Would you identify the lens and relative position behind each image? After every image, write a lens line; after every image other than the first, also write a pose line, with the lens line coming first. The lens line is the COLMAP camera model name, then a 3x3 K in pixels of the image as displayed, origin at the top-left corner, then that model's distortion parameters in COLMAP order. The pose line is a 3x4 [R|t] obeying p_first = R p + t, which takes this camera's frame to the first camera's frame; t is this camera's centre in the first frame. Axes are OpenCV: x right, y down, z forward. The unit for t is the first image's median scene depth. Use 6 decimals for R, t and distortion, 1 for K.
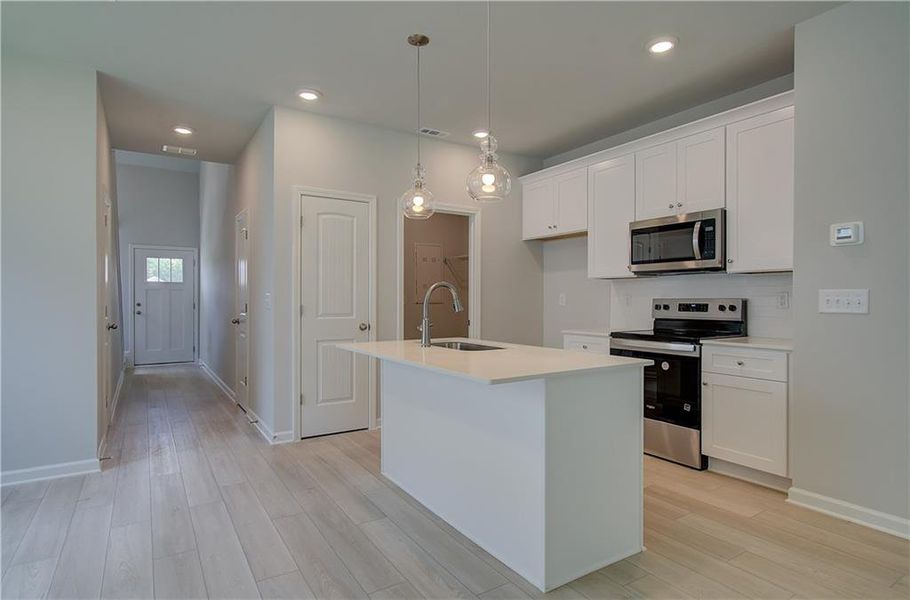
lens RADIAL K [[454.2, 0, 445.0], [0, 454.2, 302.3], [0, 0, 1]] dist [0.004485, 0.004081]
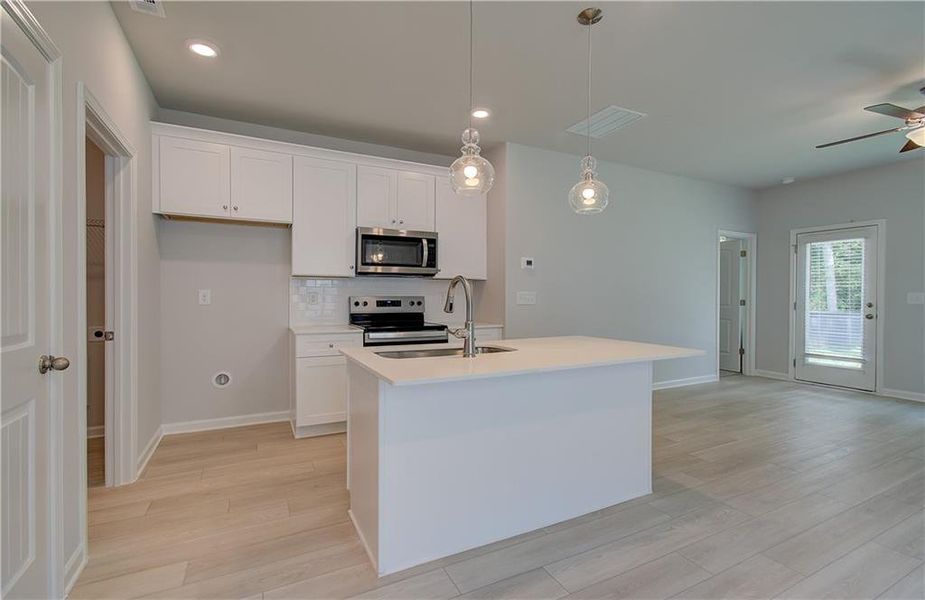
lens RADIAL K [[400.4, 0, 453.3], [0, 400.4, 299.1], [0, 0, 1]] dist [0.001575, 0.001419]
pose [[0.151752, -0.004571, 0.988408, -0.530841], [0.005352, 0.999978, 0.003802, -0.003608], [-0.988404, 0.004713, 0.151773, 0.651272]]
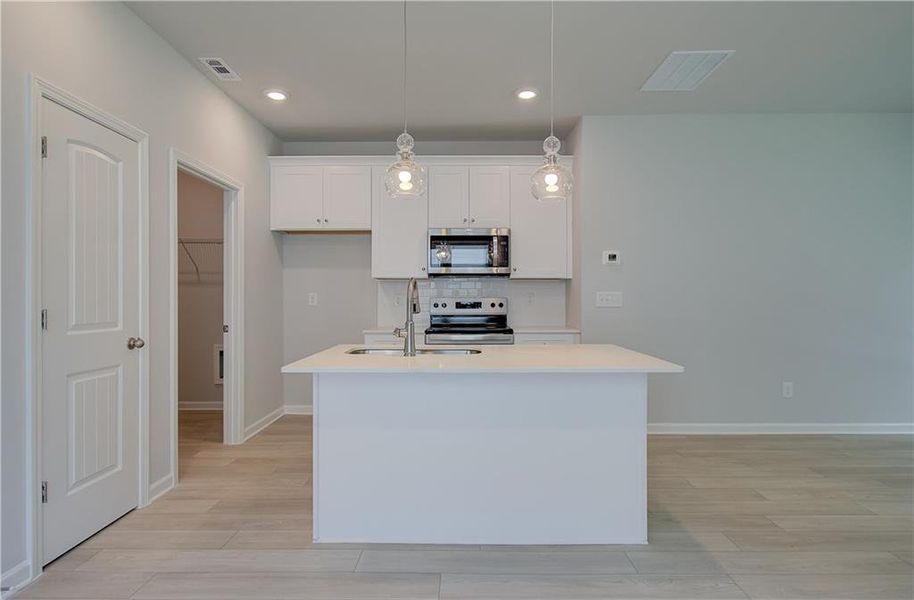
lens RADIAL K [[456.2, 0, 448.1], [0, 456.2, 299.7], [0, 0, 1]] dist [0.004485, 0.004081]
pose [[0.587784, -0.001710, 0.809016, -0.474746], [0.006339, 0.999977, -0.002491, -0.000206], [-0.808993, 0.006593, 0.587781, 0.324680]]
